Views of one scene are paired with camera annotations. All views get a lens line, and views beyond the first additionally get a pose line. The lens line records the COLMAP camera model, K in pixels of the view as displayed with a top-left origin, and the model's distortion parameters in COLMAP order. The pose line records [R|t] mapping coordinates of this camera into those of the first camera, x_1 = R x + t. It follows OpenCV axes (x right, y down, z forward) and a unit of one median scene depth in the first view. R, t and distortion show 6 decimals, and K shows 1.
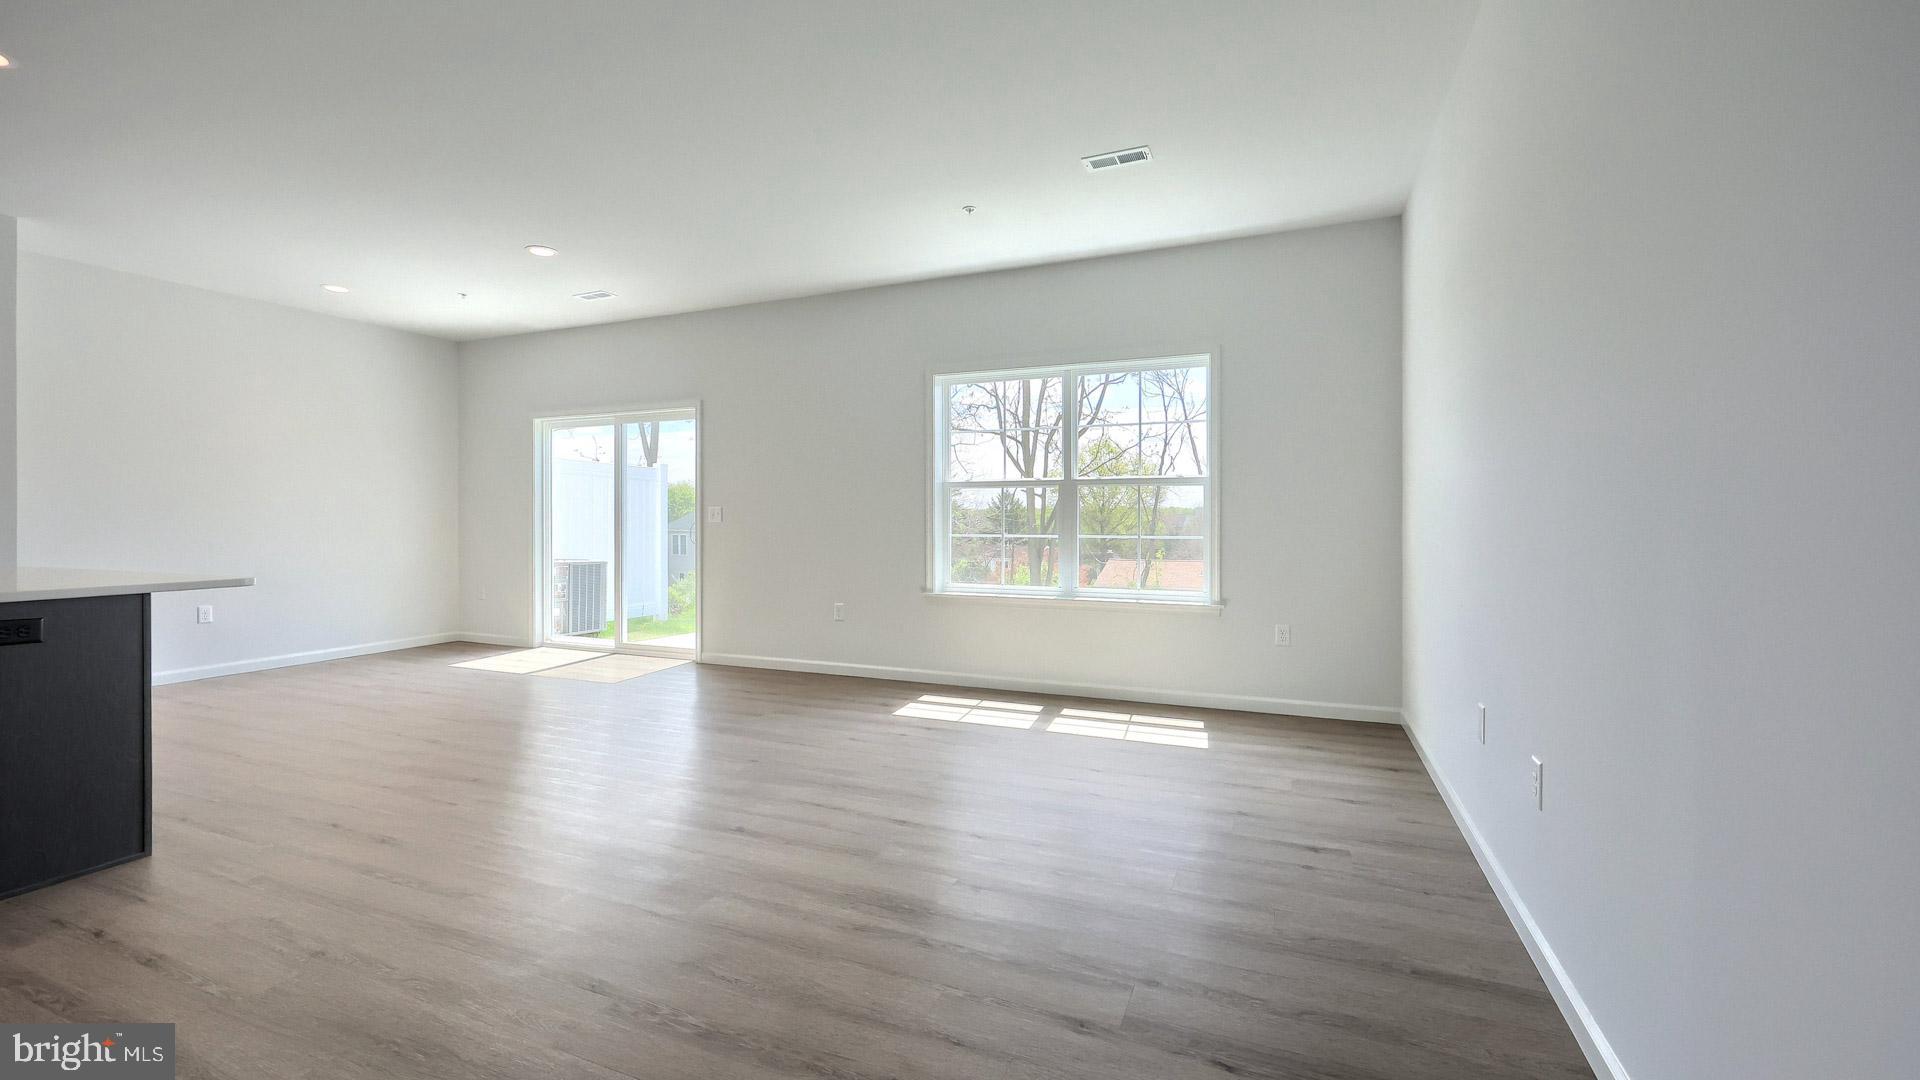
lens RADIAL K [[790.6, 0, 956.2], [0, 790.6, 504.2], [0, 0, 1]] dist [-0.001620, 0.000058]
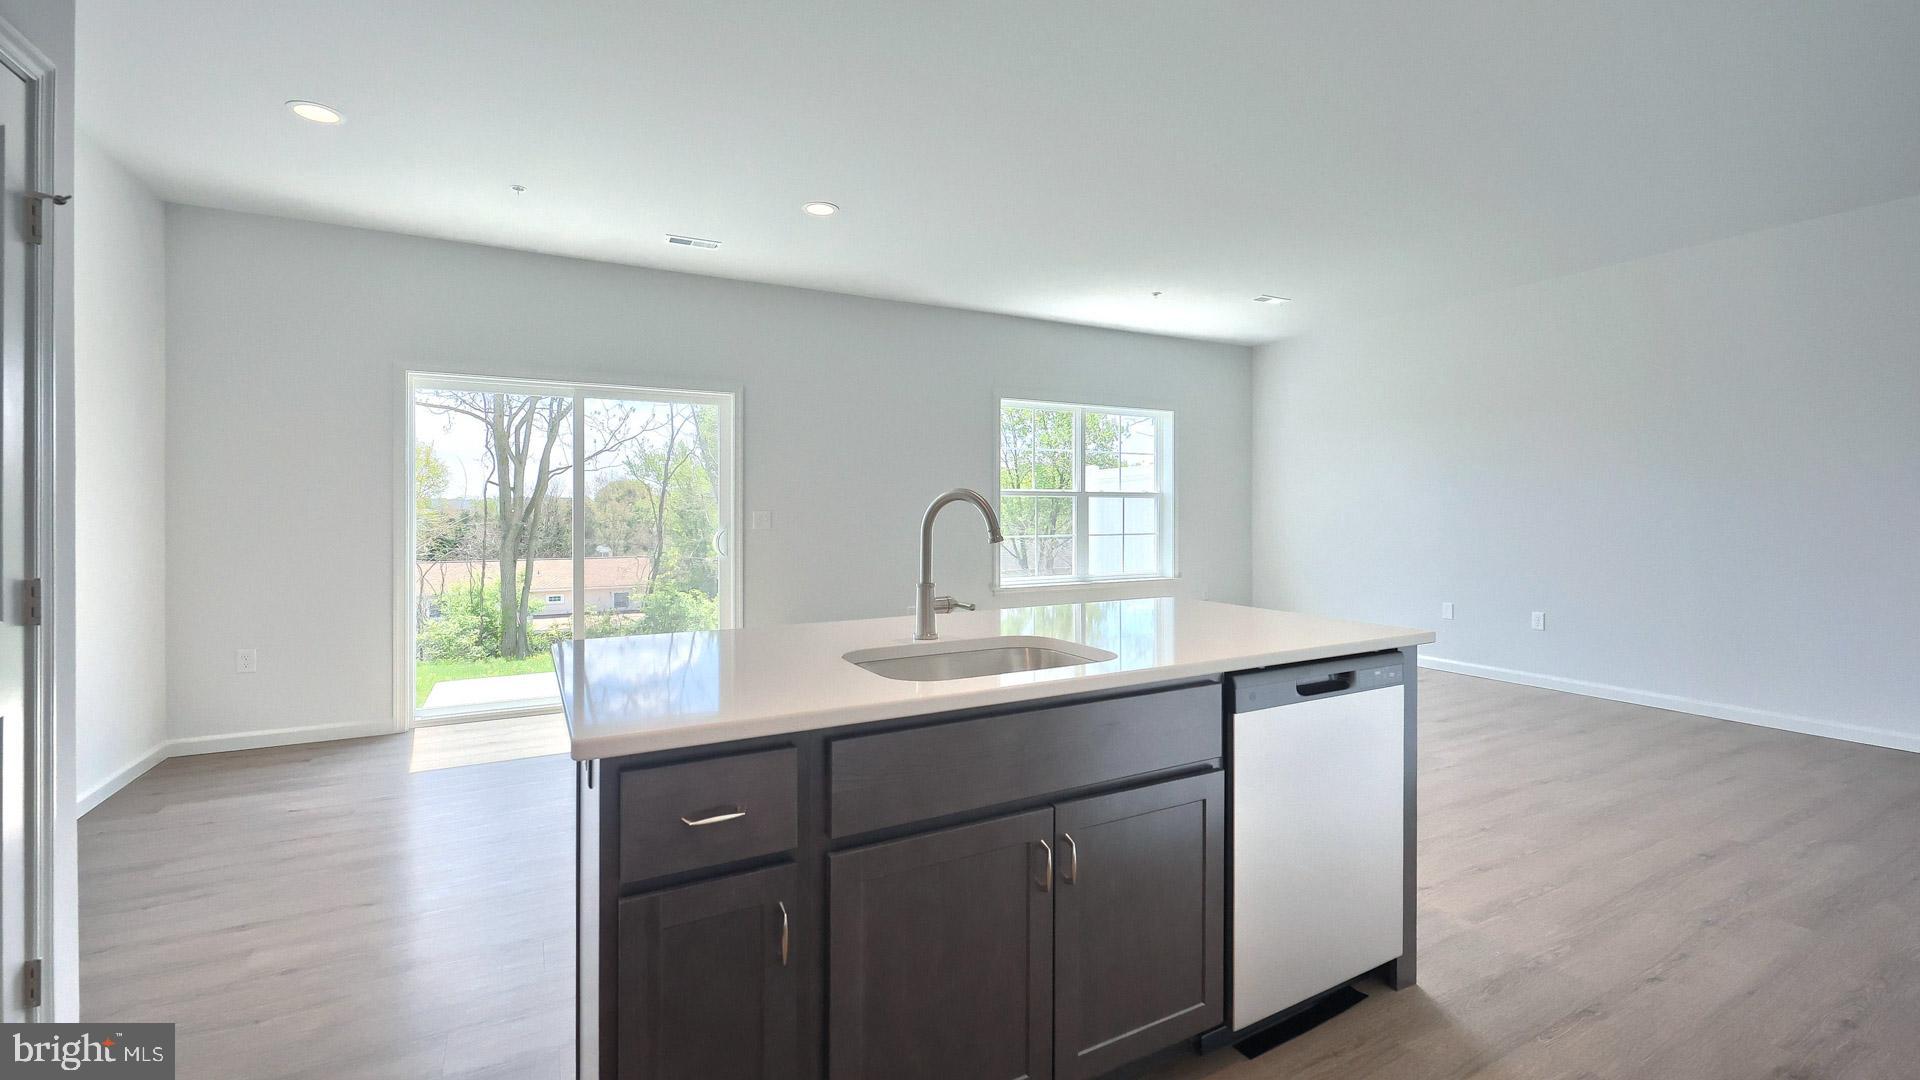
lens RADIAL K [[808.3, 0, 971.9], [0, 808.3, 511.8], [0, 0, 1]] dist [-0.003085, -0.000205]
pose [[0.622809, -0.000551, 0.782374, -1.001058], [-0.014315, 0.999824, 0.012100, -0.012333], [-0.782243, -0.018736, 0.622692, 0.315799]]
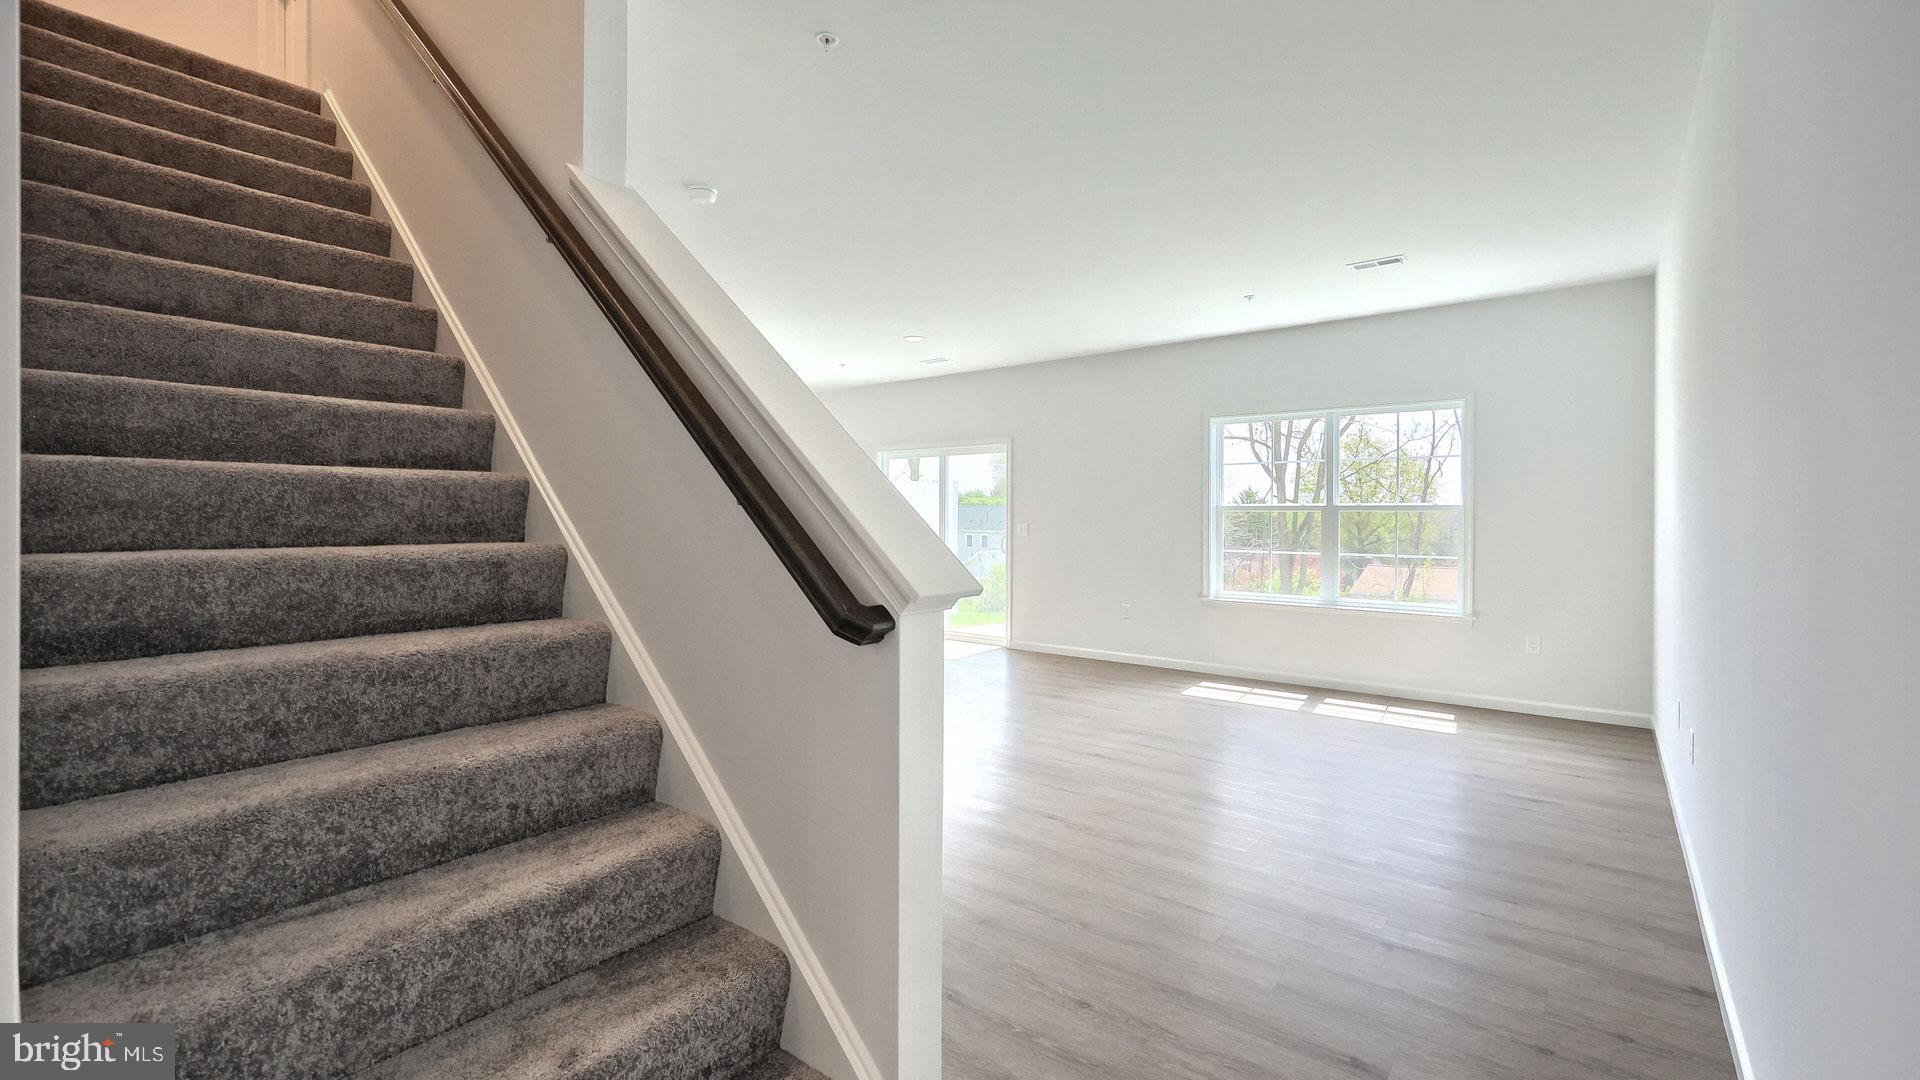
lens RADIAL K [[808.3, 0, 971.9], [0, 808.3, 511.8], [0, 0, 1]] dist [-0.003085, -0.000205]
pose [[0.965239, 0.003030, -0.261351, -0.057711], [0.000398, 0.999915, 0.013065, -0.037250], [0.261368, -0.012715, 0.965155, -0.292348]]
